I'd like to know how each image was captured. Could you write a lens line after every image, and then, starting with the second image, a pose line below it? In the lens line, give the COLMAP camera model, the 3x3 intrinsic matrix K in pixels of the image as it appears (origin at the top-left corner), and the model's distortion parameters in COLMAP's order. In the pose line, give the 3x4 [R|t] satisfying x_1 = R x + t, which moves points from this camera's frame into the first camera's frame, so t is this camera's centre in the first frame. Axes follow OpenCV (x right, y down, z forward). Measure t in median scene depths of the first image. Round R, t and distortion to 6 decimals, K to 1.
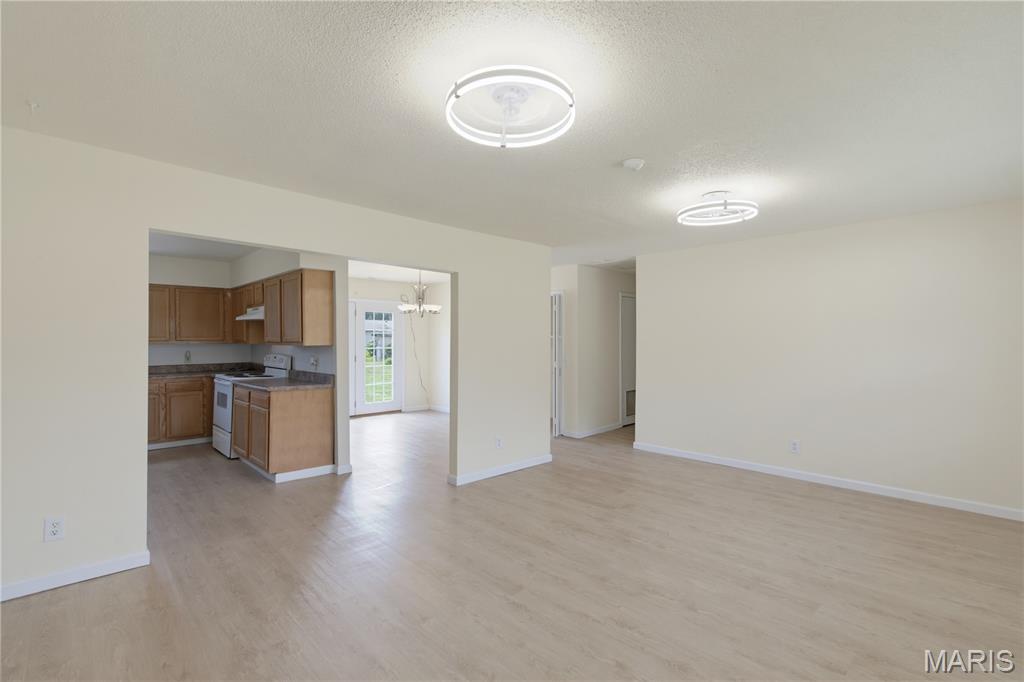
lens RADIAL K [[461.2, 0, 508.3], [0, 461.2, 338.3], [0, 0, 1]] dist [-0.003563, -0.000543]
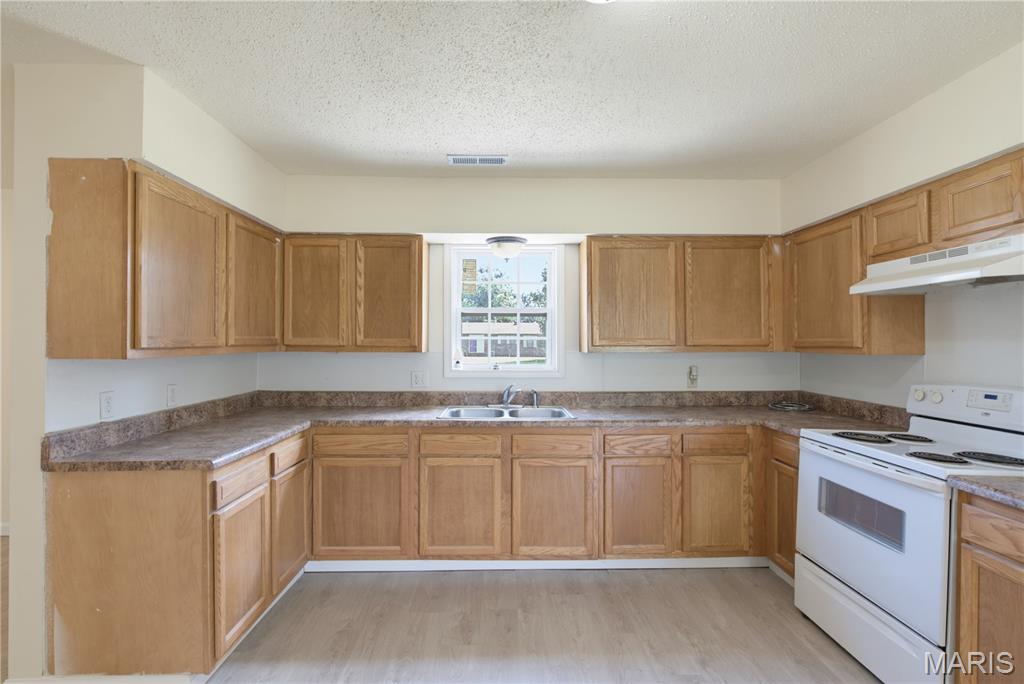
lens RADIAL K [[461.2, 0, 508.3], [0, 461.2, 339.3], [0, 0, 1]] dist [-0.003563, -0.000543]
pose [[0.732292, -0.004893, -0.680973, -0.683527], [-0.002921, 0.999942, -0.010326, 0.005148], [0.680984, 0.009551, 0.732236, 0.654652]]
